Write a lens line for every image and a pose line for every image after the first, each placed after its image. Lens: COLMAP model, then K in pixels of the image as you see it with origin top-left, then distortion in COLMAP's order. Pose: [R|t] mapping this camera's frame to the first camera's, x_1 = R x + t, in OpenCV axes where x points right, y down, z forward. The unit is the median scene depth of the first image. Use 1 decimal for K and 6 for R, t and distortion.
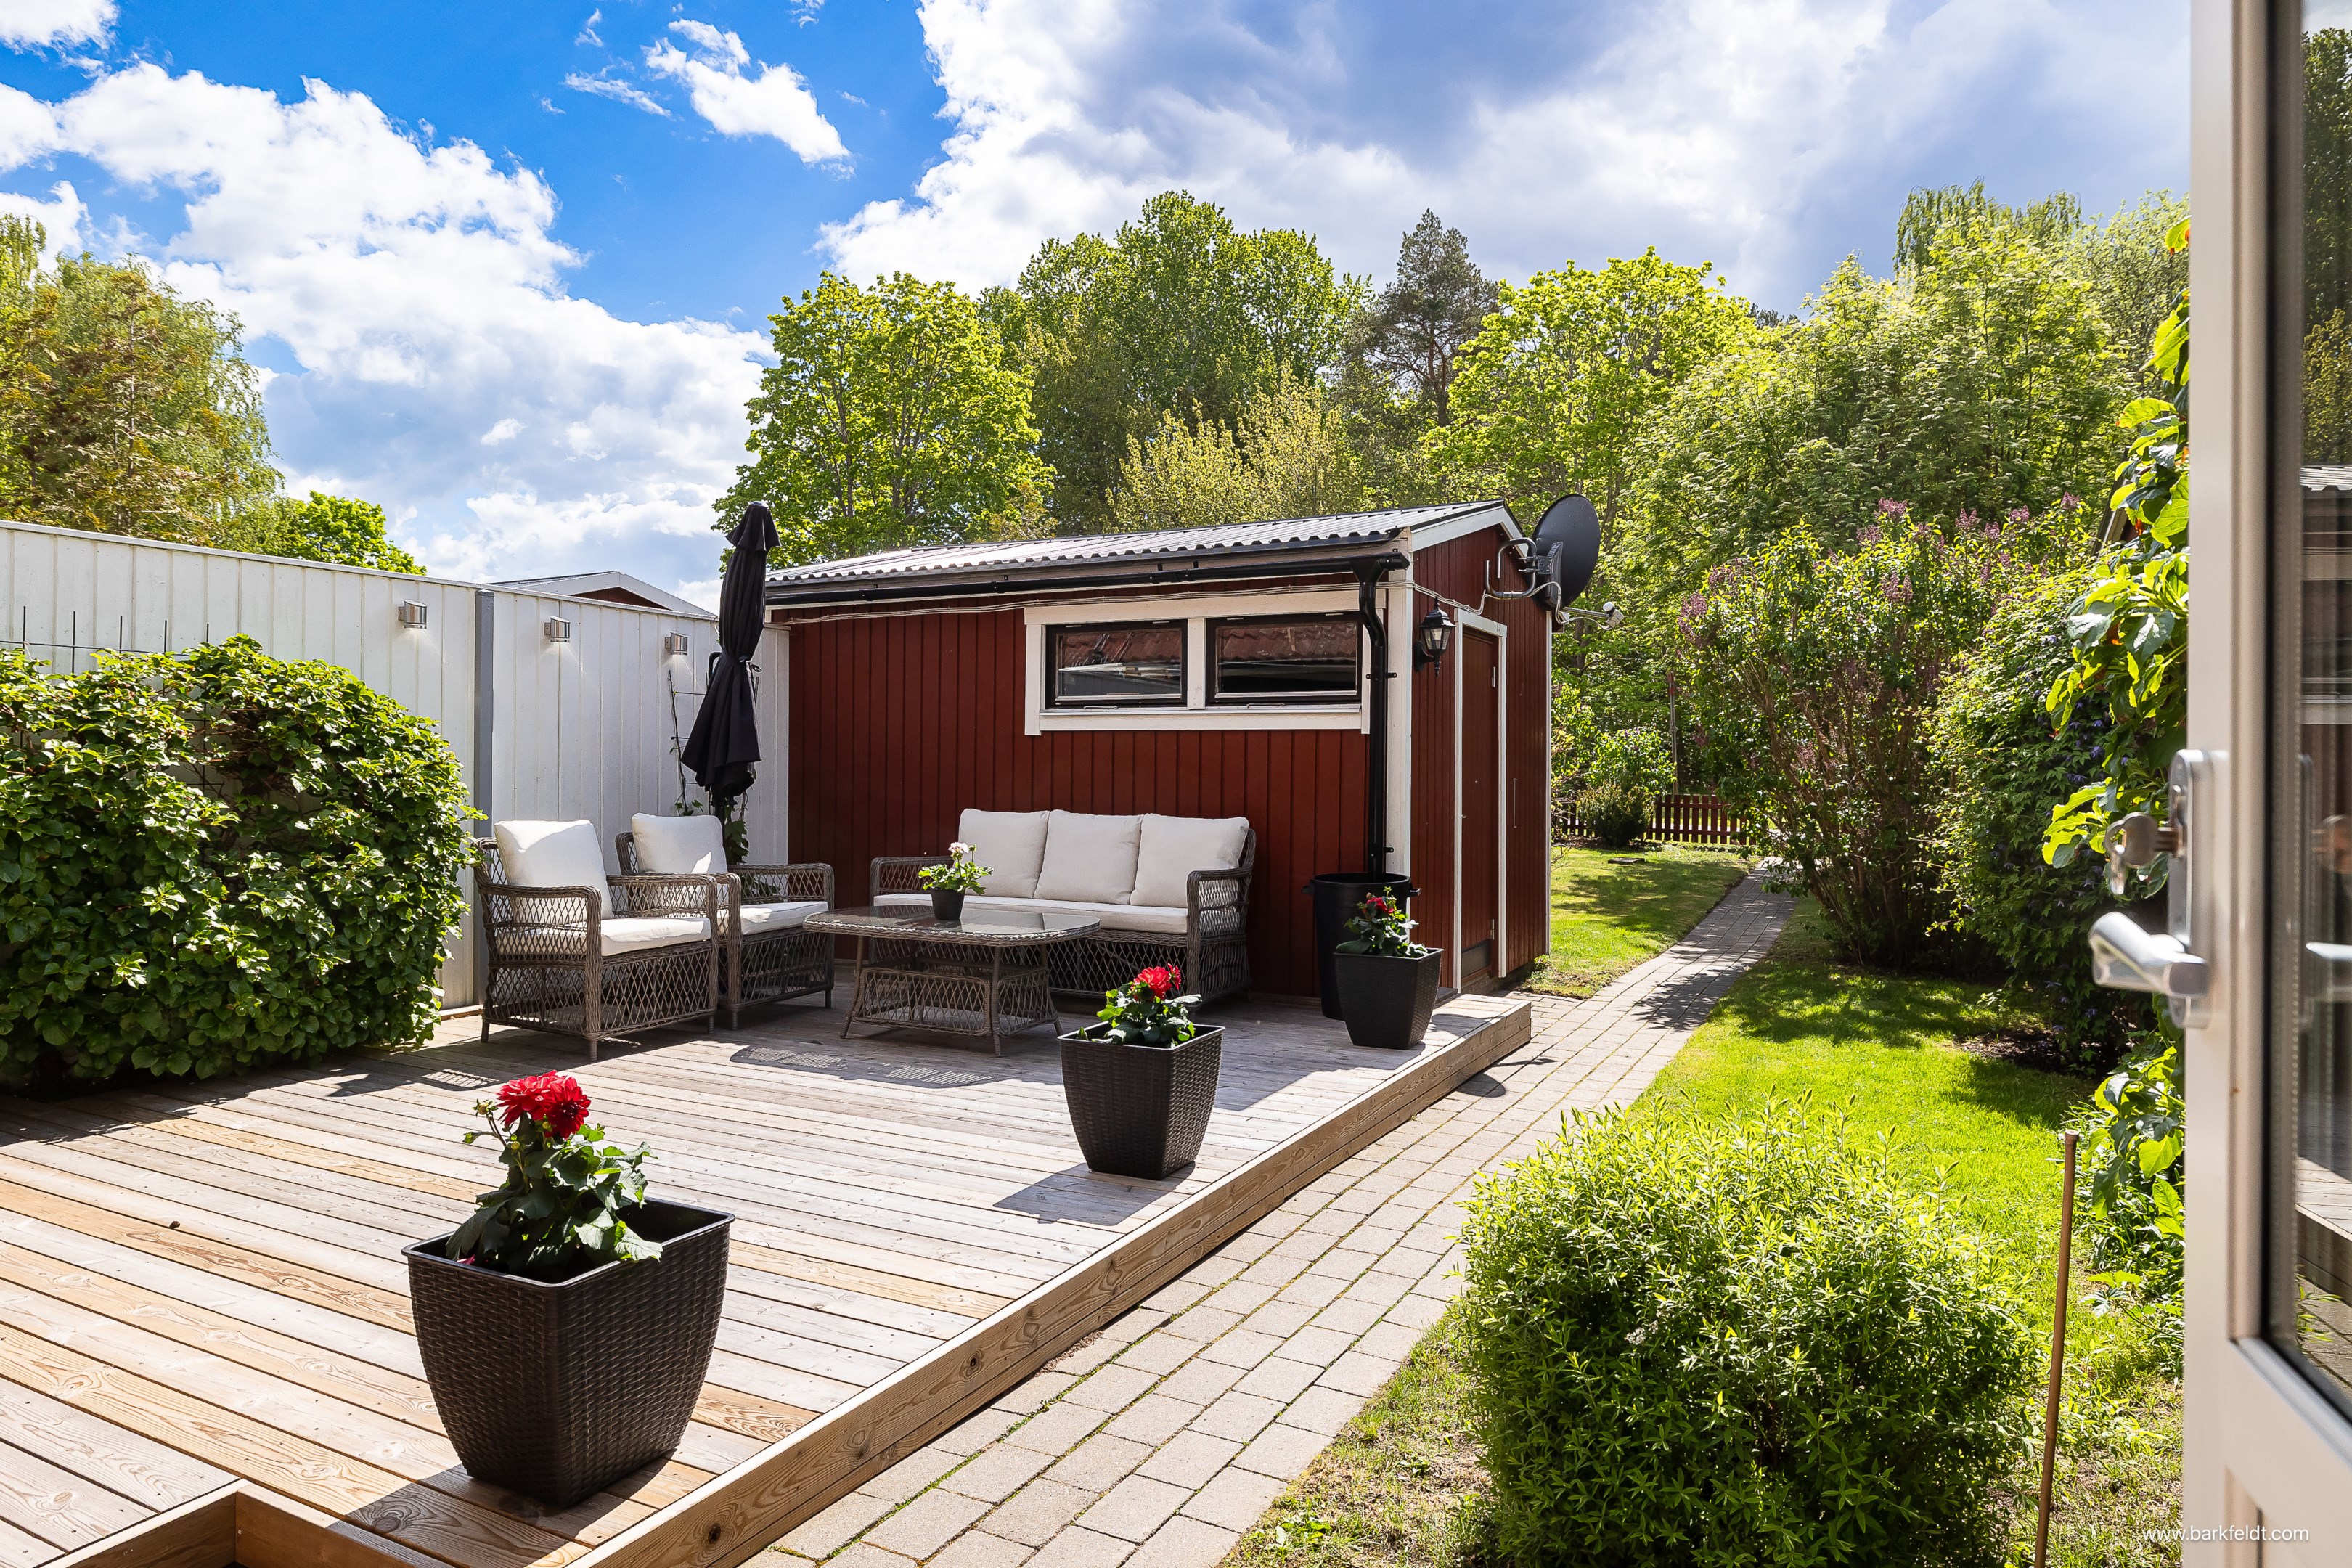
lens RADIAL K [[1371.4, 0, 1190.4], [0, 1371.4, 773.7], [0, 0, 1]] dist [-0.001482, -0.000567]
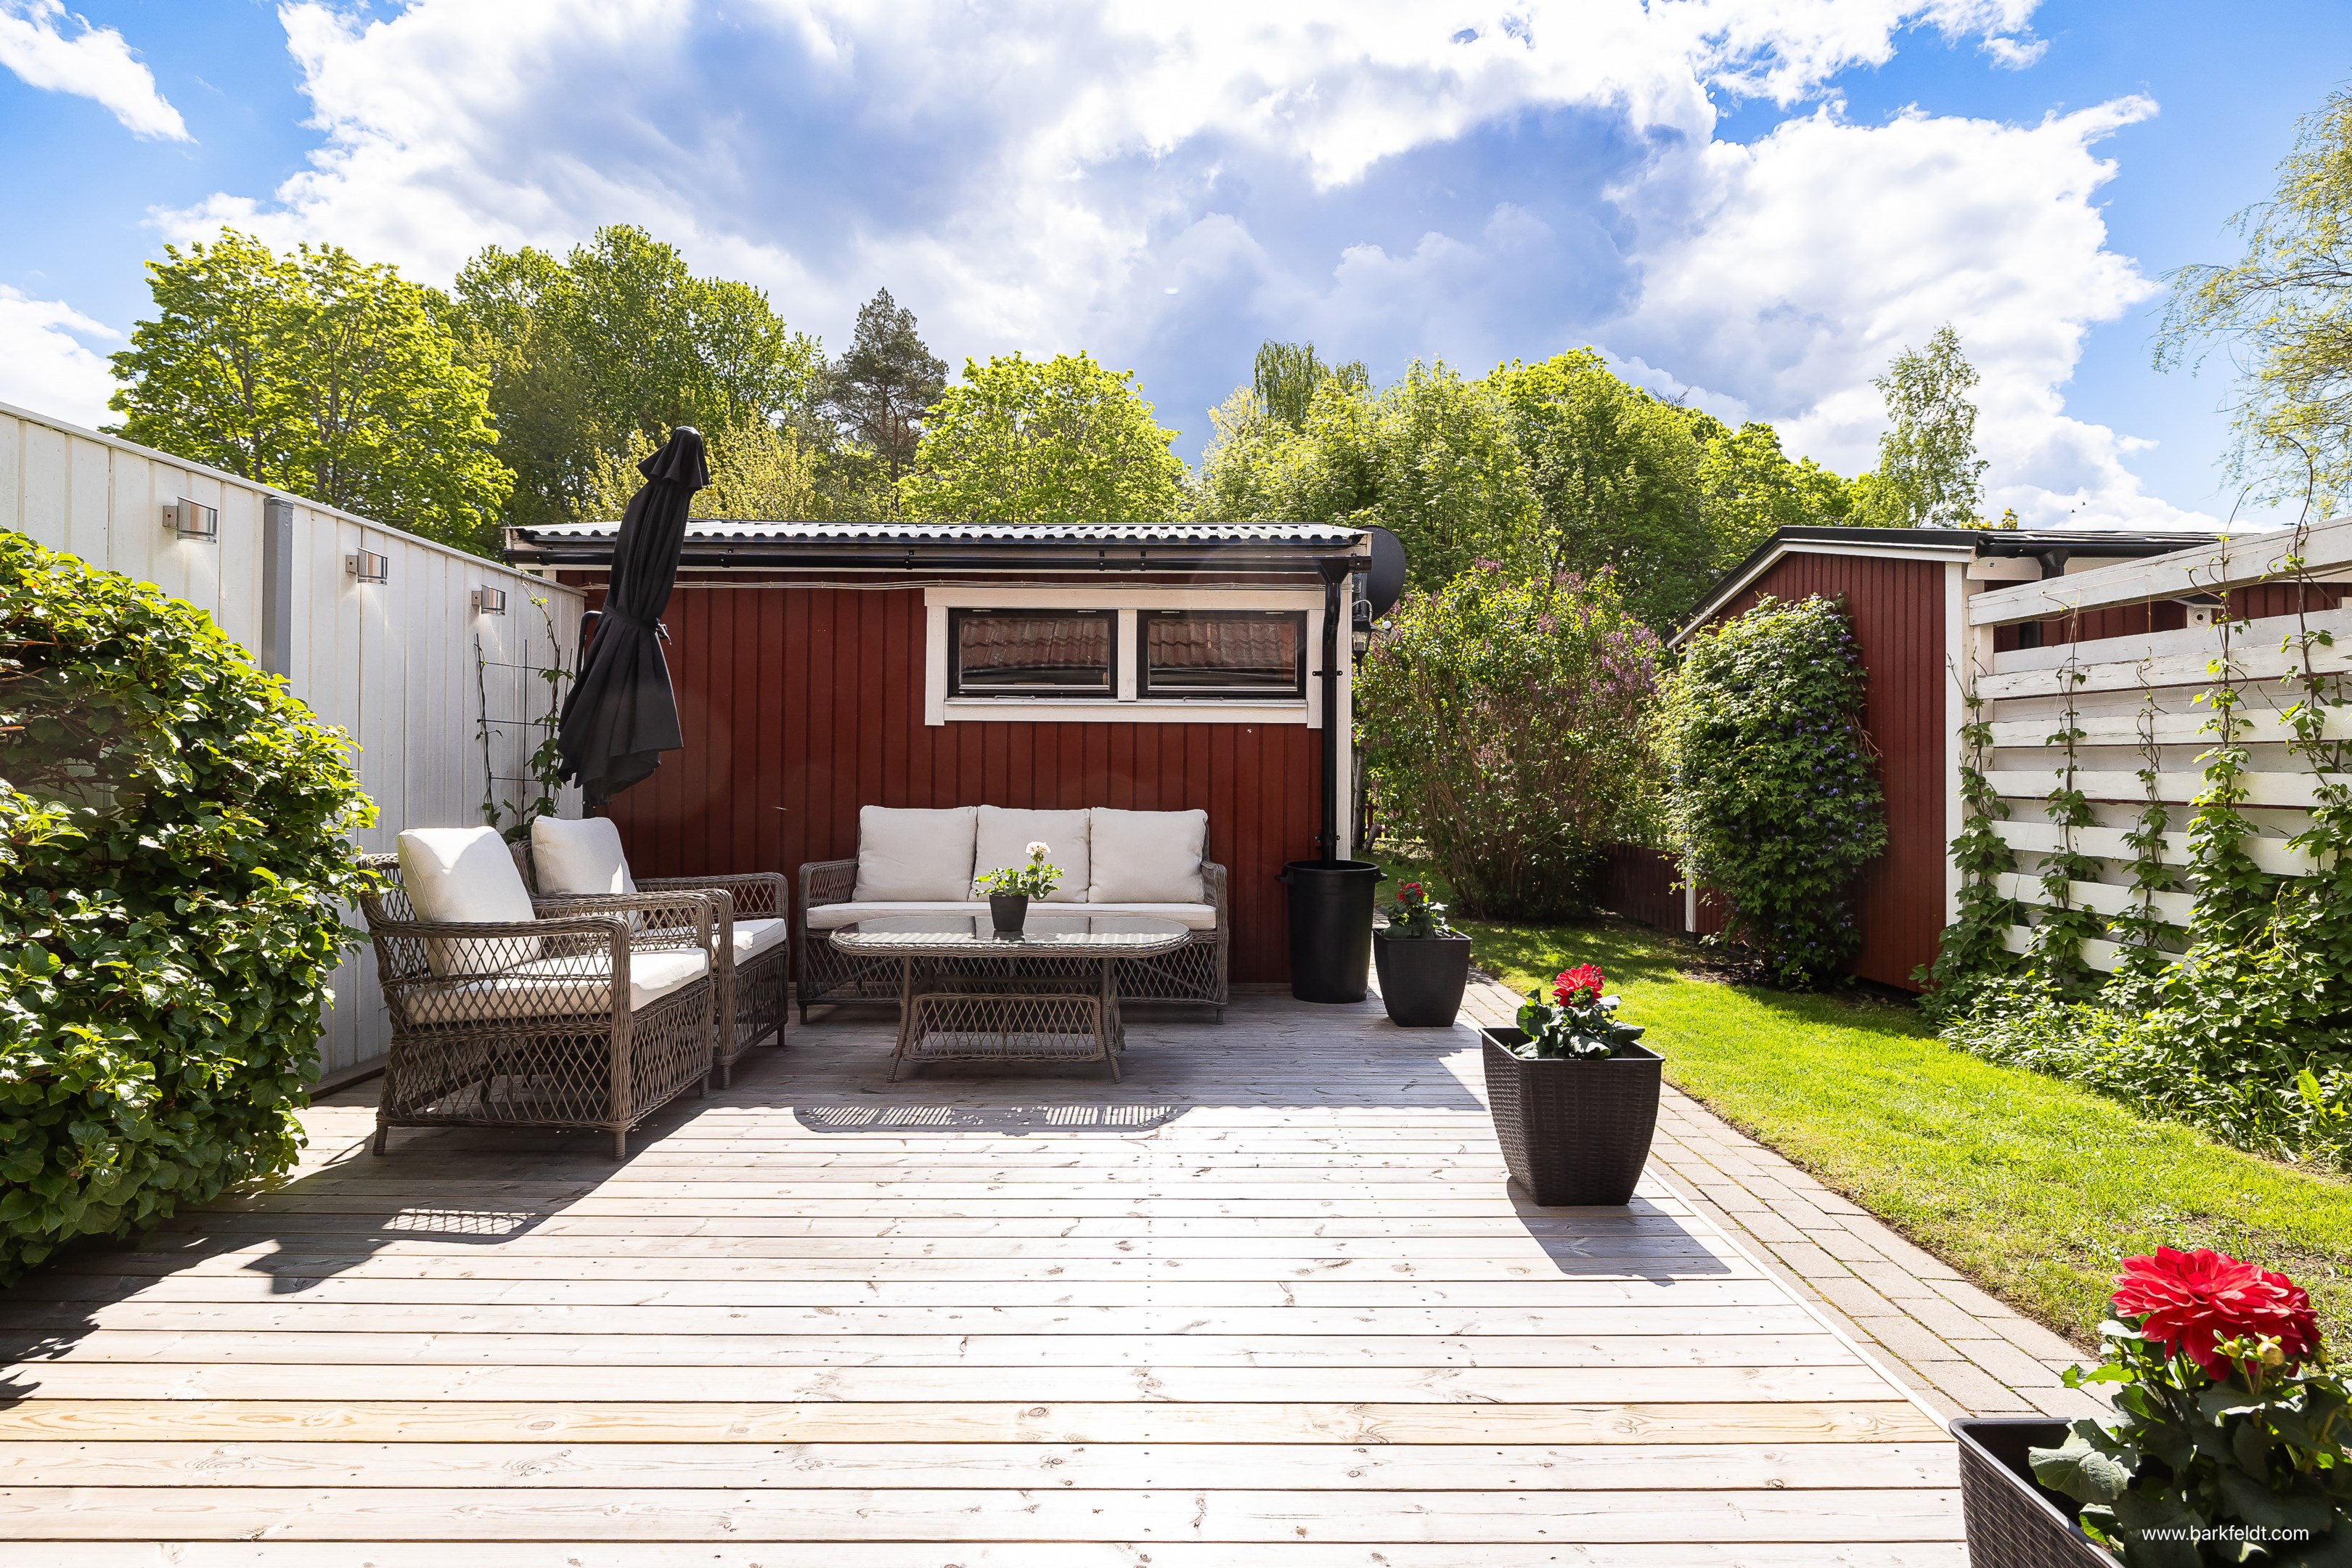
lens RADIAL K [[1142.4, 0, 1178.2], [0, 1142.4, 764.8], [0, 0, 1]] dist [-0.005160, 0.003478]
pose [[0.887135, 0.002062, 0.461506, -0.116735], [0.003065, 0.999942, -0.010359, 0.002564], [-0.461500, 0.010604, 0.887077, 0.086286]]
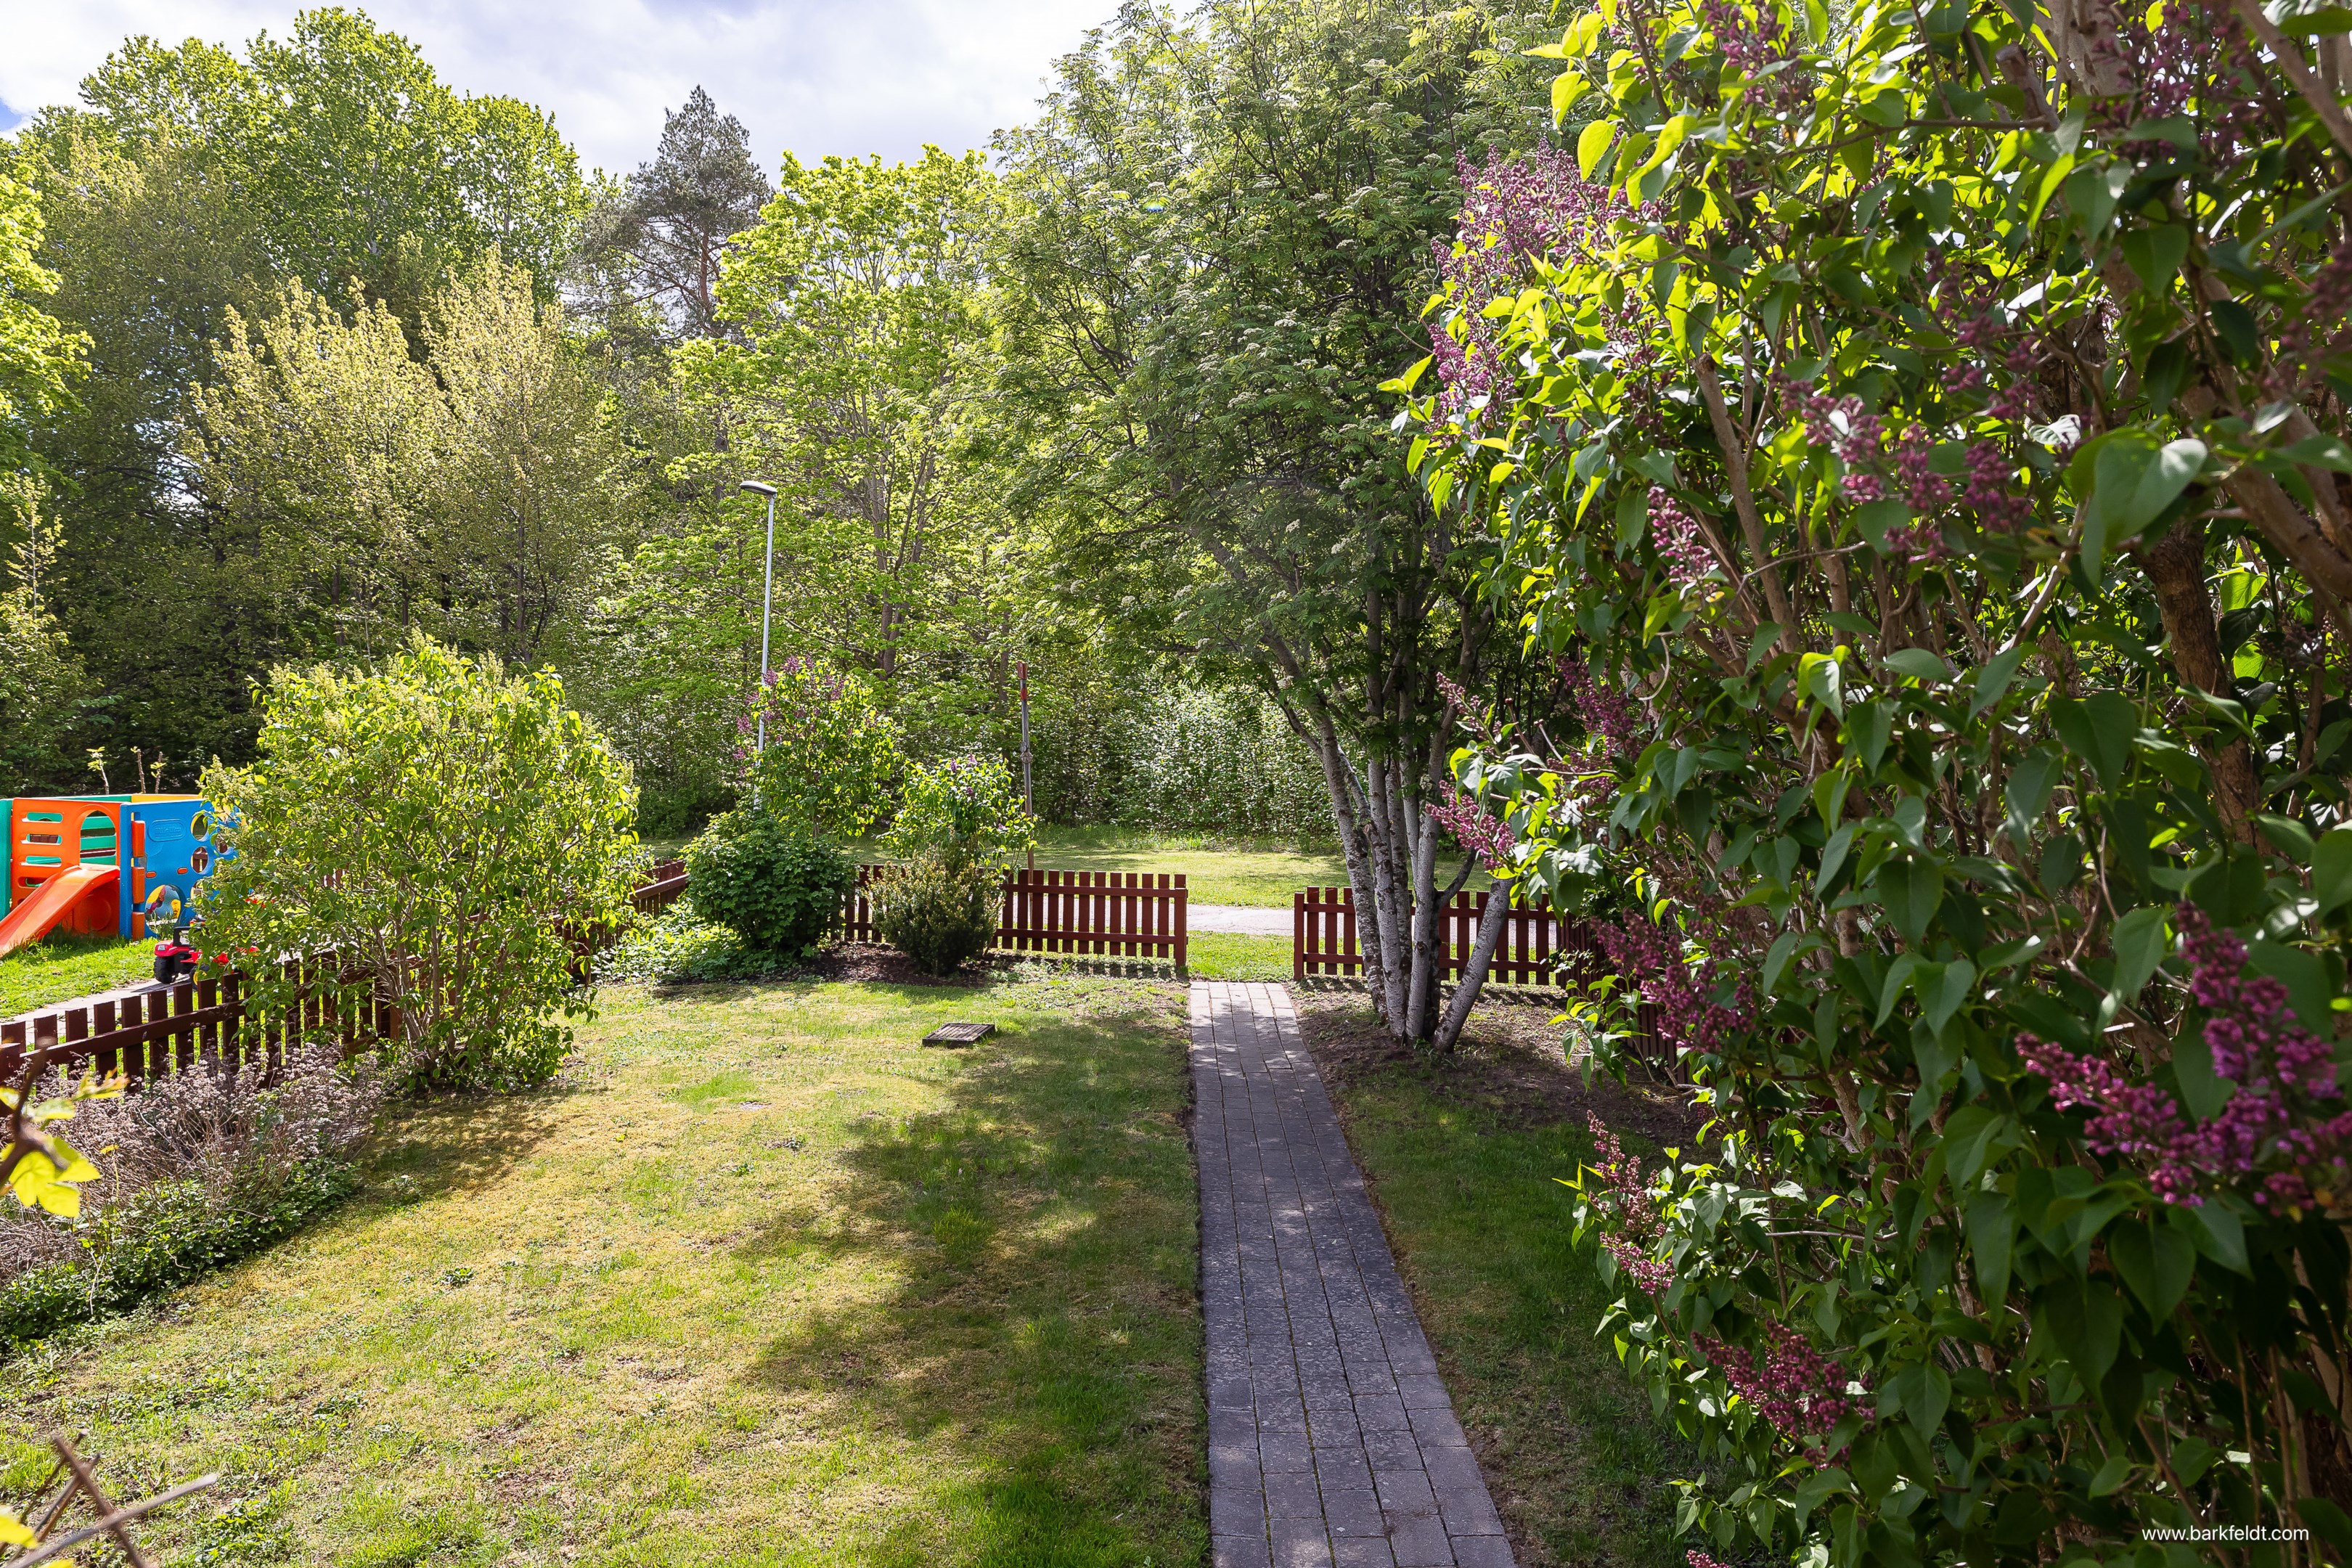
lens RADIAL K [[1371.4, 0, 1170.1], [0, 1371.4, 774.2], [0, 0, 1]] dist [-0.001482, -0.000567]
pose [[0.889841, 0.000191, 0.456270, 0.133011], [0.005059, 0.999934, -0.010284, -0.018513], [-0.456242, 0.011459, 0.889782, 0.435691]]
